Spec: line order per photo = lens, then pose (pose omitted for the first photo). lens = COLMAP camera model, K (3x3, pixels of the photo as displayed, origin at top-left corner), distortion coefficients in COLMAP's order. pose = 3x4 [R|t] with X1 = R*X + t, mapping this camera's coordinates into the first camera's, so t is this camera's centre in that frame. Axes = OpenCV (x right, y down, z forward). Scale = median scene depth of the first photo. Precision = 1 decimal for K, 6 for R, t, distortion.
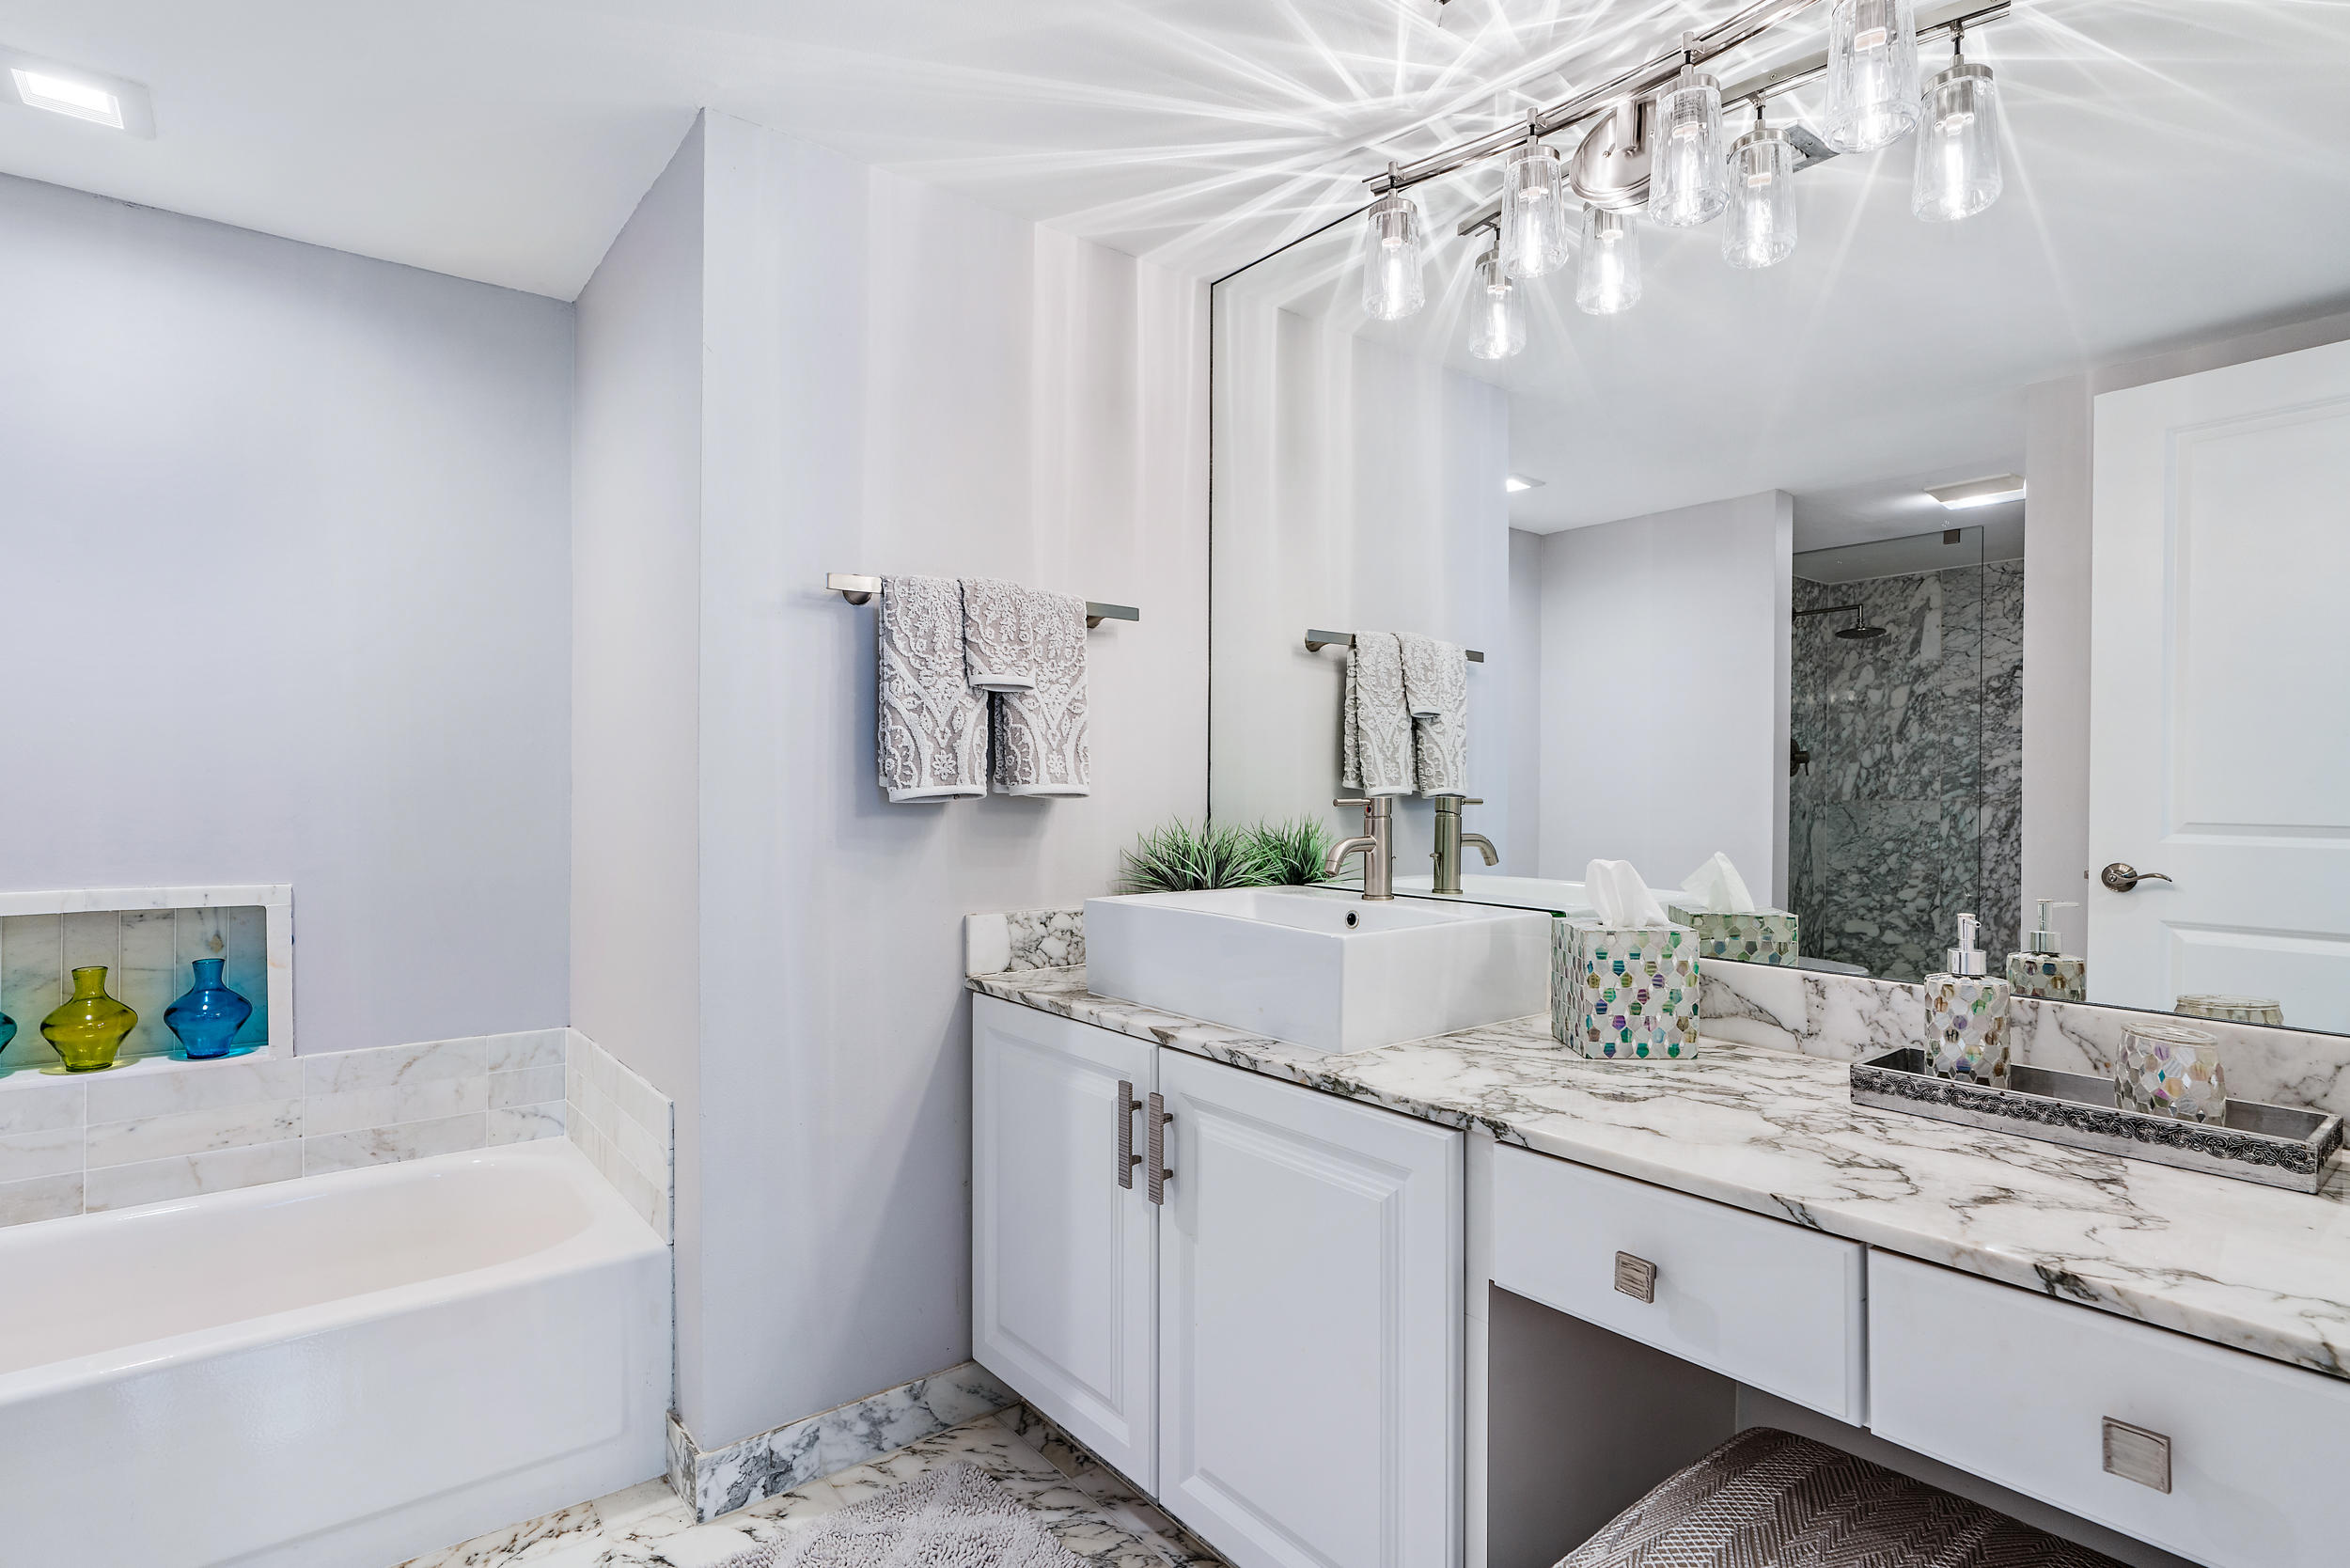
lens RADIAL K [[1152.4, 0, 1169.9], [0, 1152.4, 786.8], [0, 0, 1]] dist [0.003148, 0.001541]
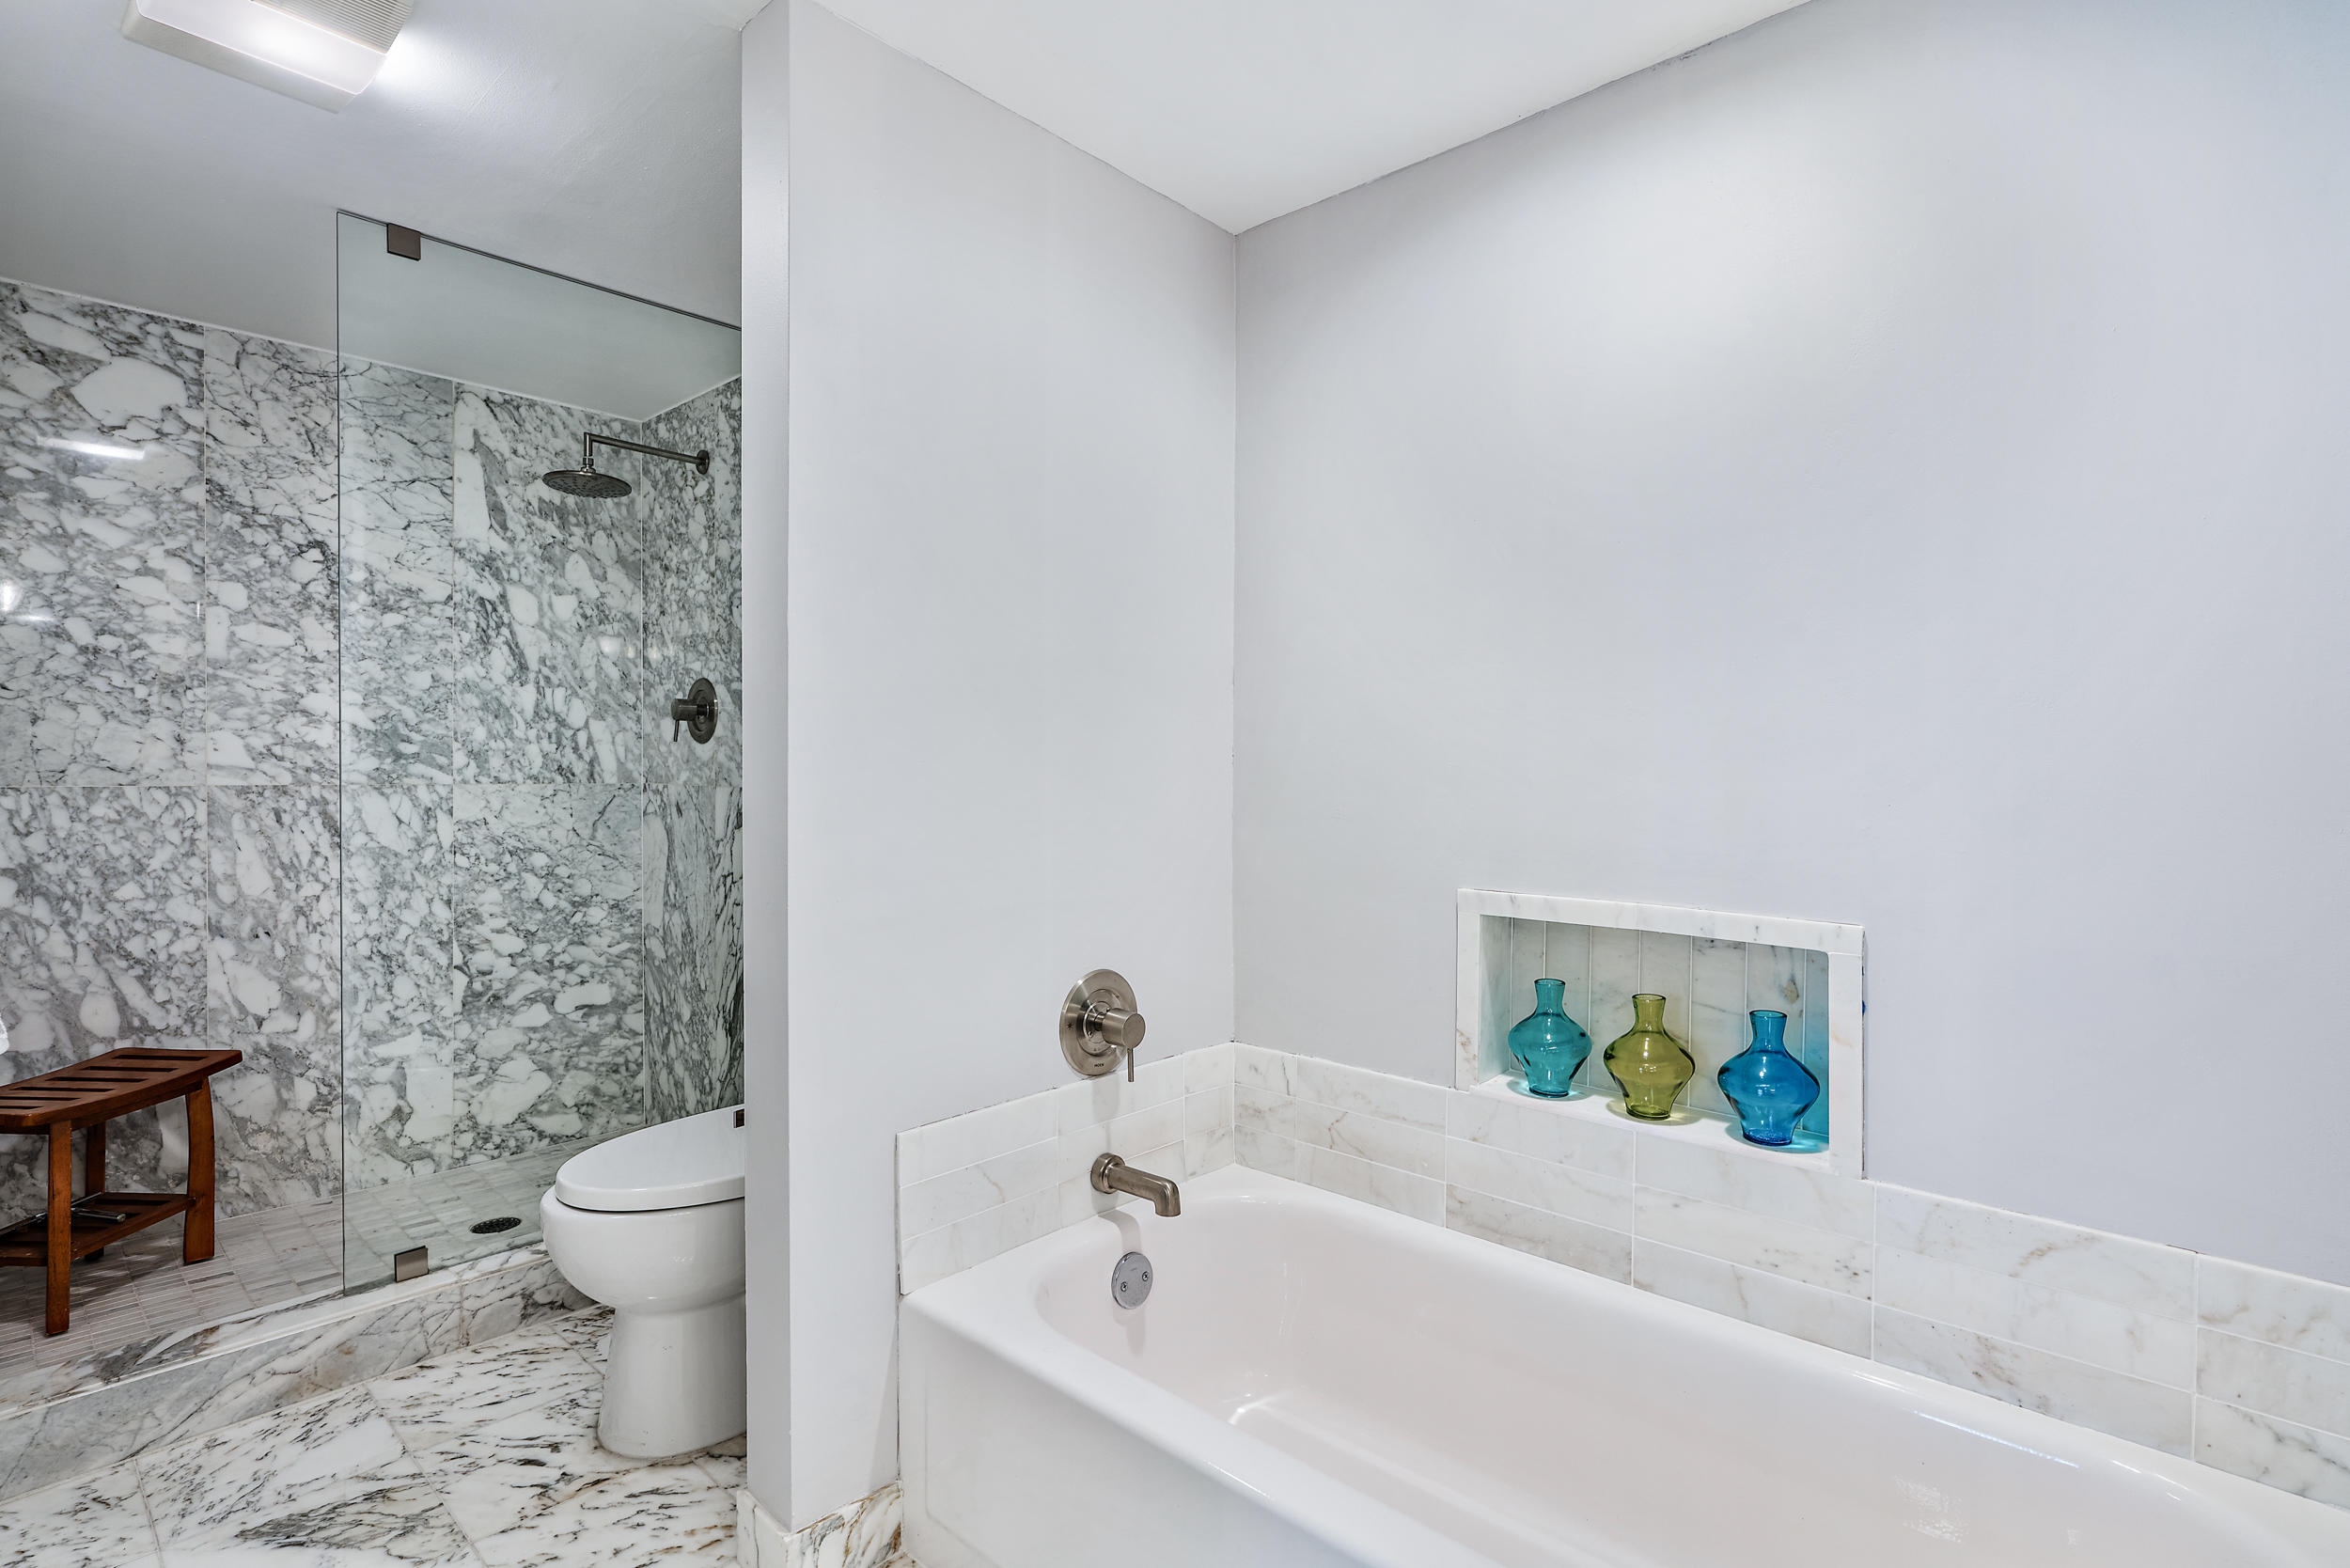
lens RADIAL K [[1152.4, 0, 1169.2], [0, 1152.4, 780.1], [0, 0, 1]] dist [0.003148, 0.001541]
pose [[0.128797, 0.008873, -0.991631, -0.139243], [-0.006473, 0.999946, 0.008107, -0.005167], [0.991650, 0.005375, 0.128847, 0.516713]]
